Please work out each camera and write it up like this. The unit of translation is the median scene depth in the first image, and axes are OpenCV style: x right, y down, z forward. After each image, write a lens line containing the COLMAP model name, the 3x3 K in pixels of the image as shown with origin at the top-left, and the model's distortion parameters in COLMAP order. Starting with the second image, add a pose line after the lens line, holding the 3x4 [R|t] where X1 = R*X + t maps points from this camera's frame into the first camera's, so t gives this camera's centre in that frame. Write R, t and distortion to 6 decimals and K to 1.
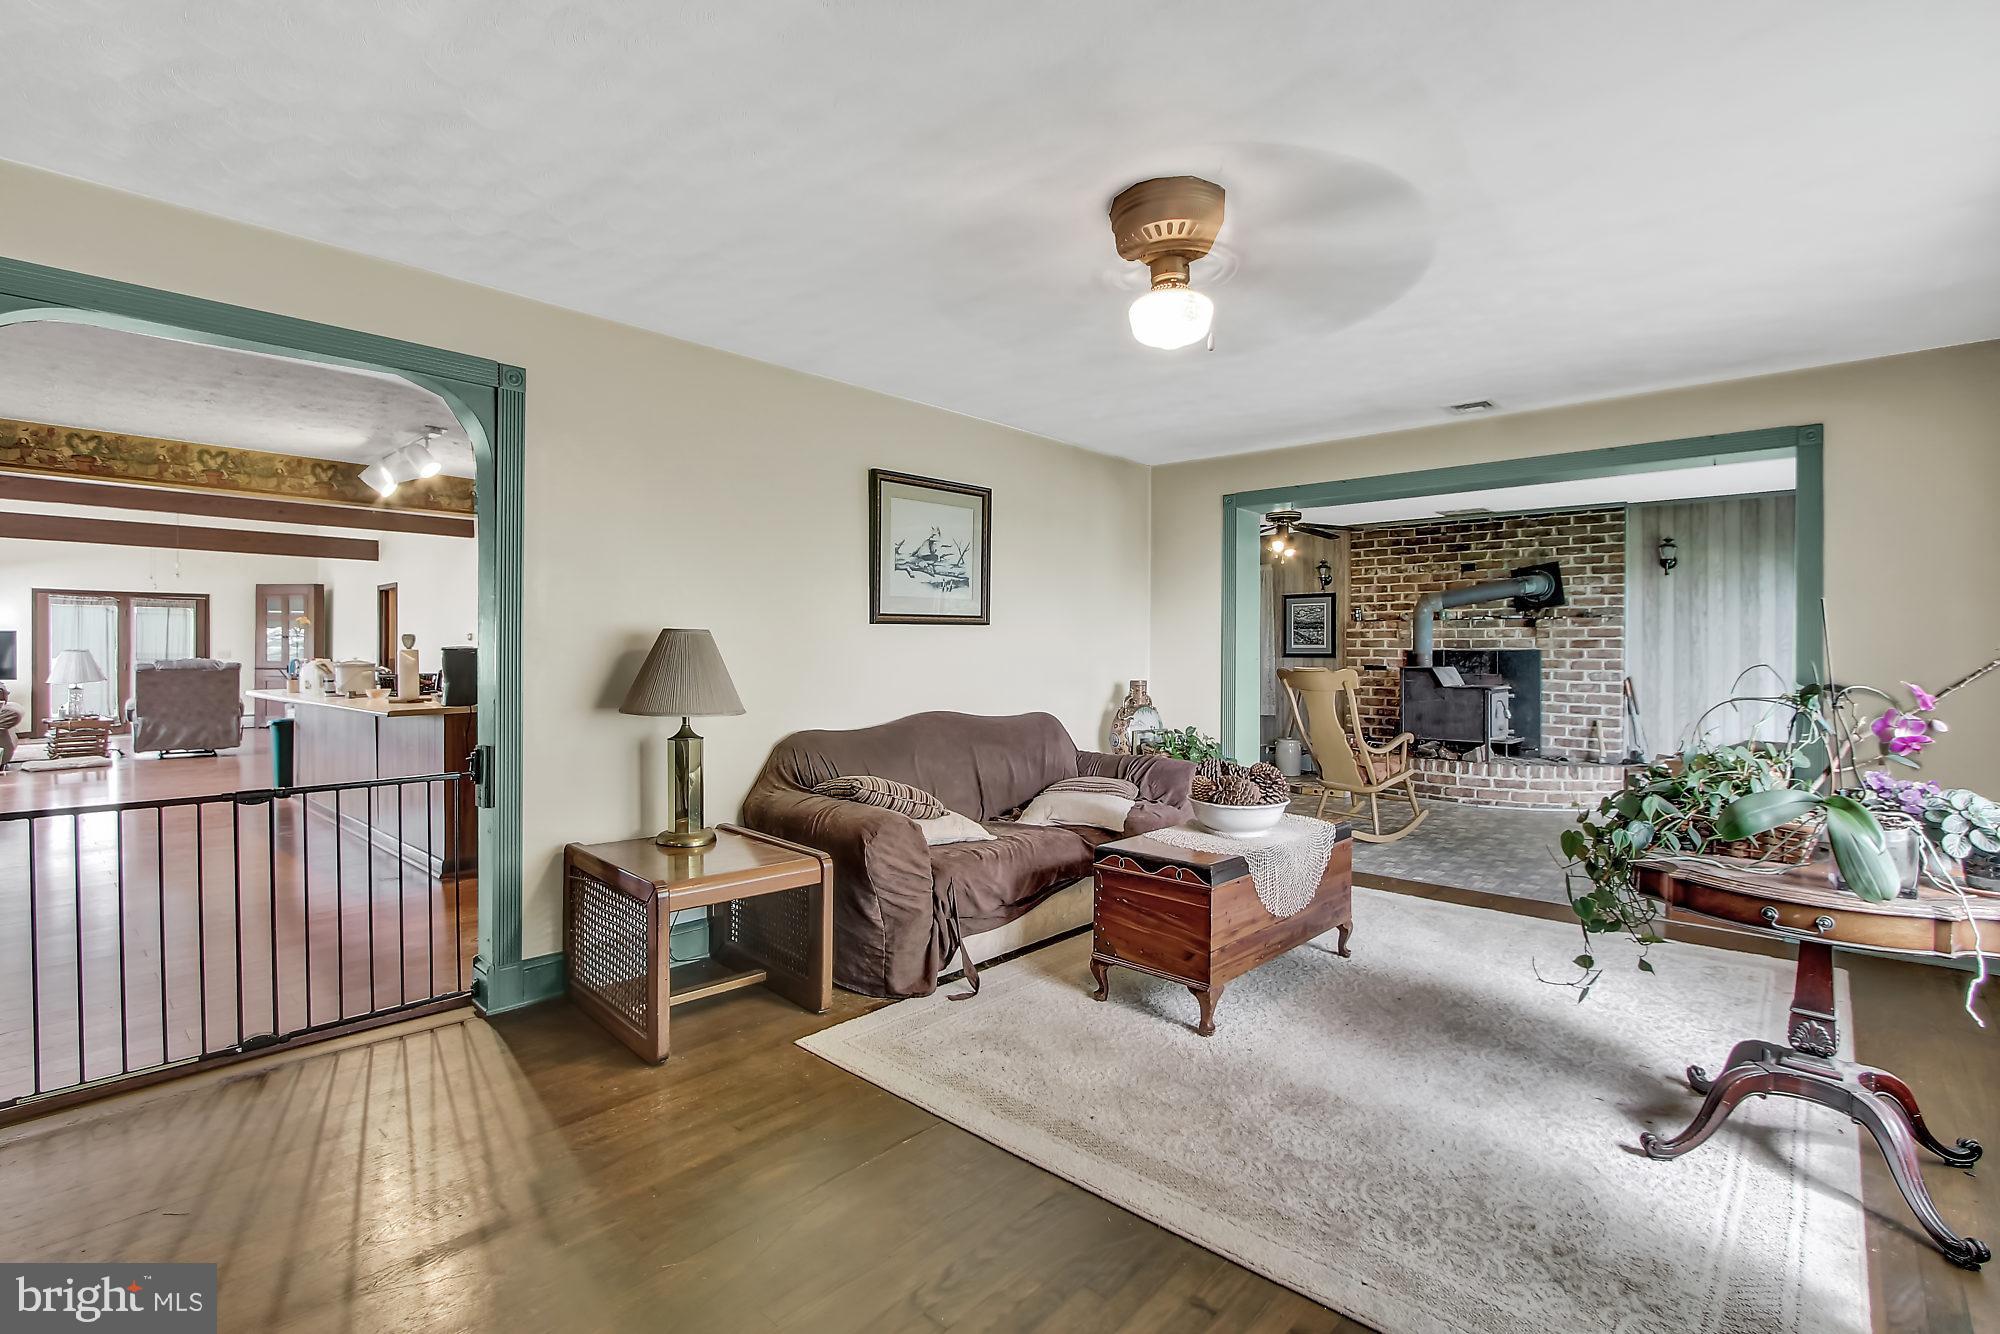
lens RADIAL K [[934.1, 0, 995.7], [0, 934.1, 649.7], [0, 0, 1]] dist [-0.015647, 0.001127]
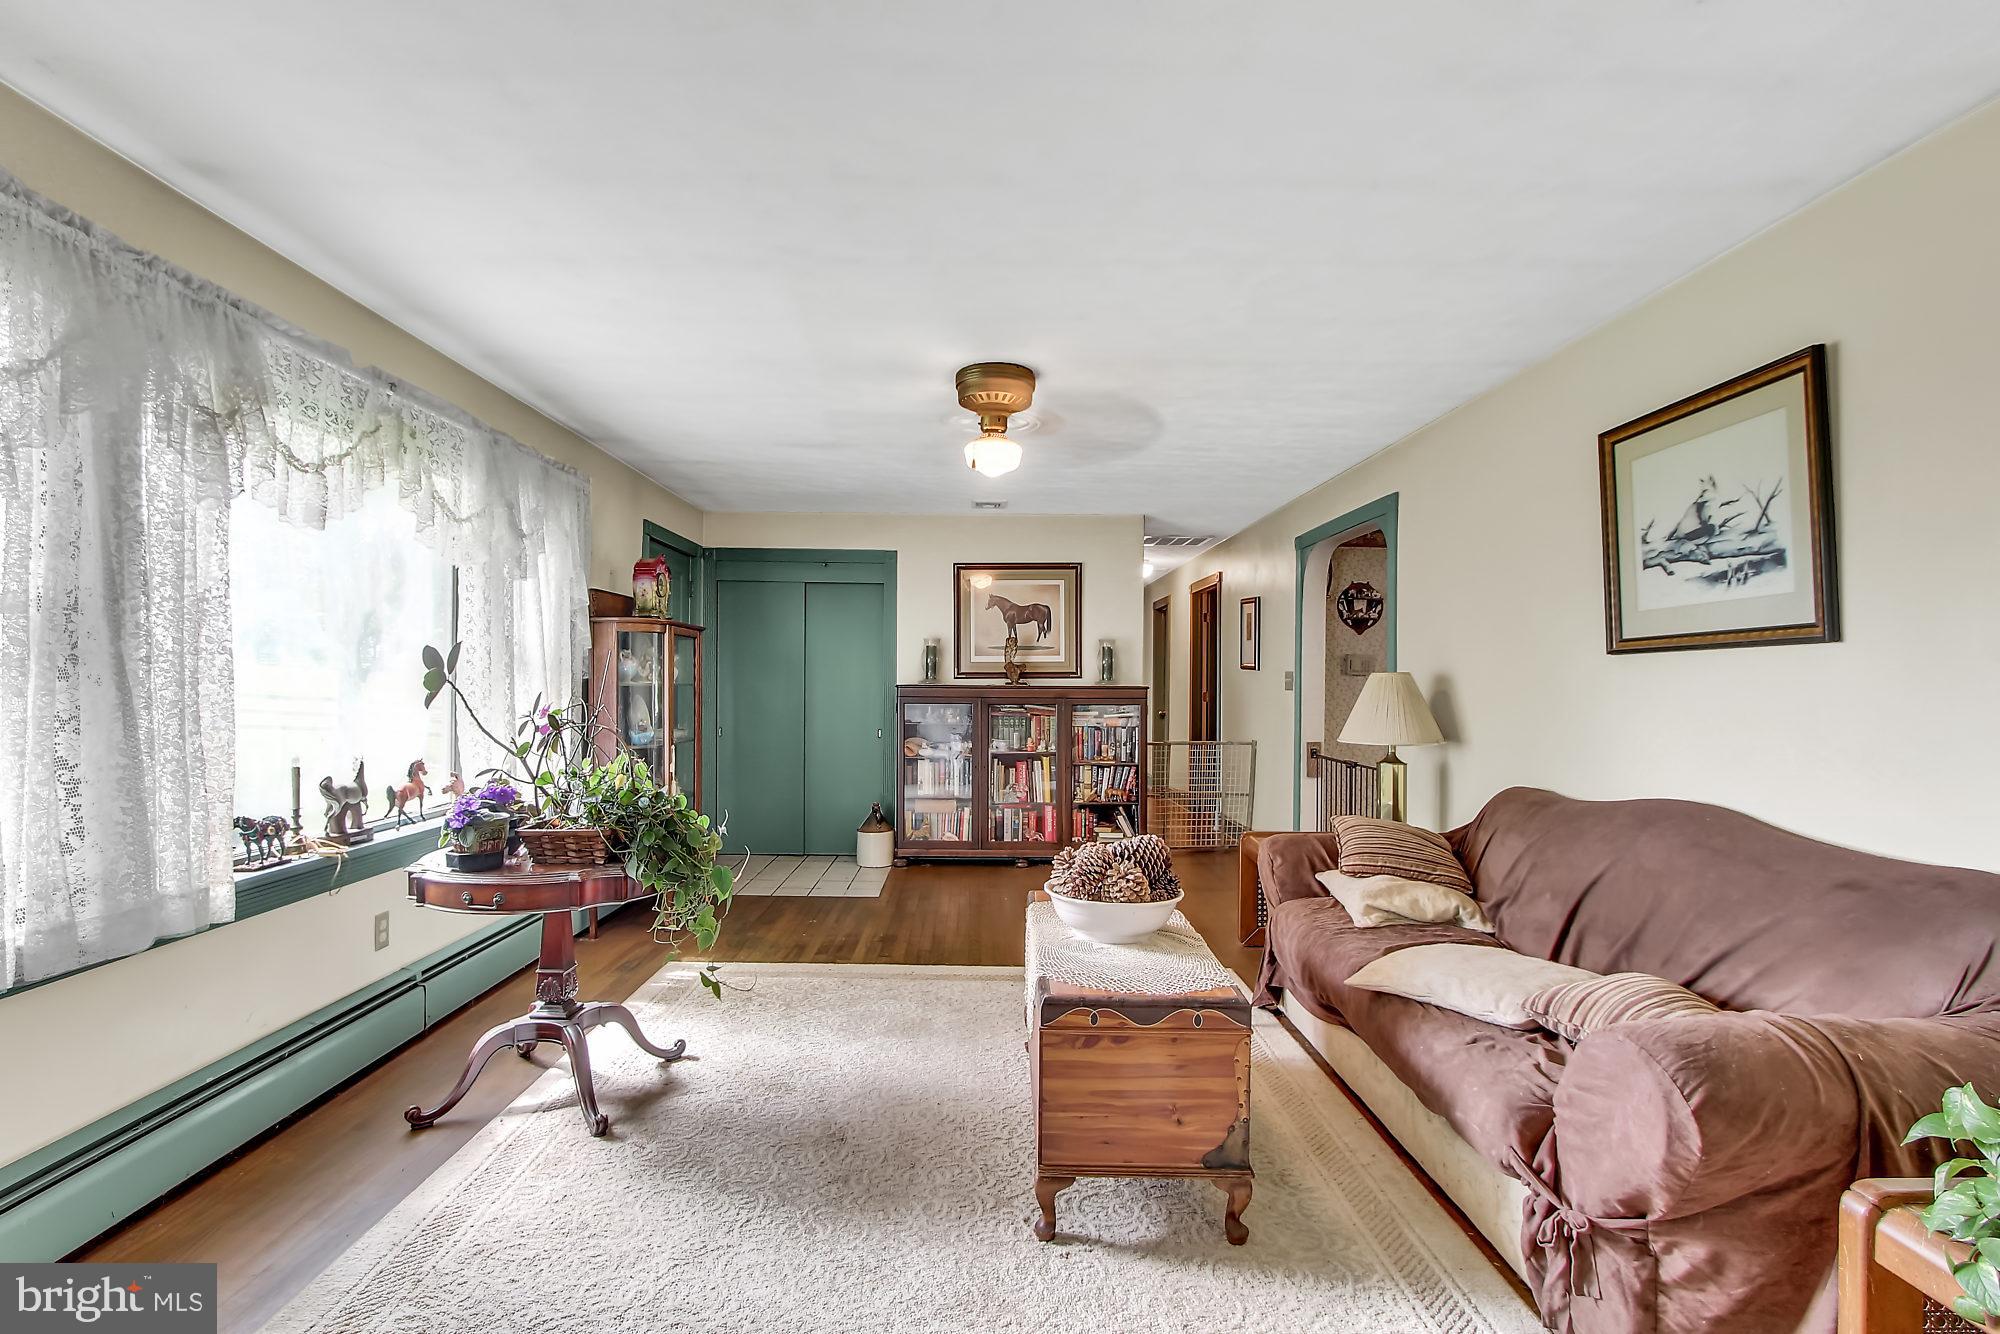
lens RADIAL K [[934.1, 0, 989.0], [0, 934.1, 670.2], [0, 0, 1]] dist [-0.015647, 0.001127]
pose [[-0.732627, -0.016666, -0.680426, 0.644002], [-0.013892, 0.999858, -0.009532, -0.002737], [0.680489, 0.002469, -0.732754, 1.135521]]
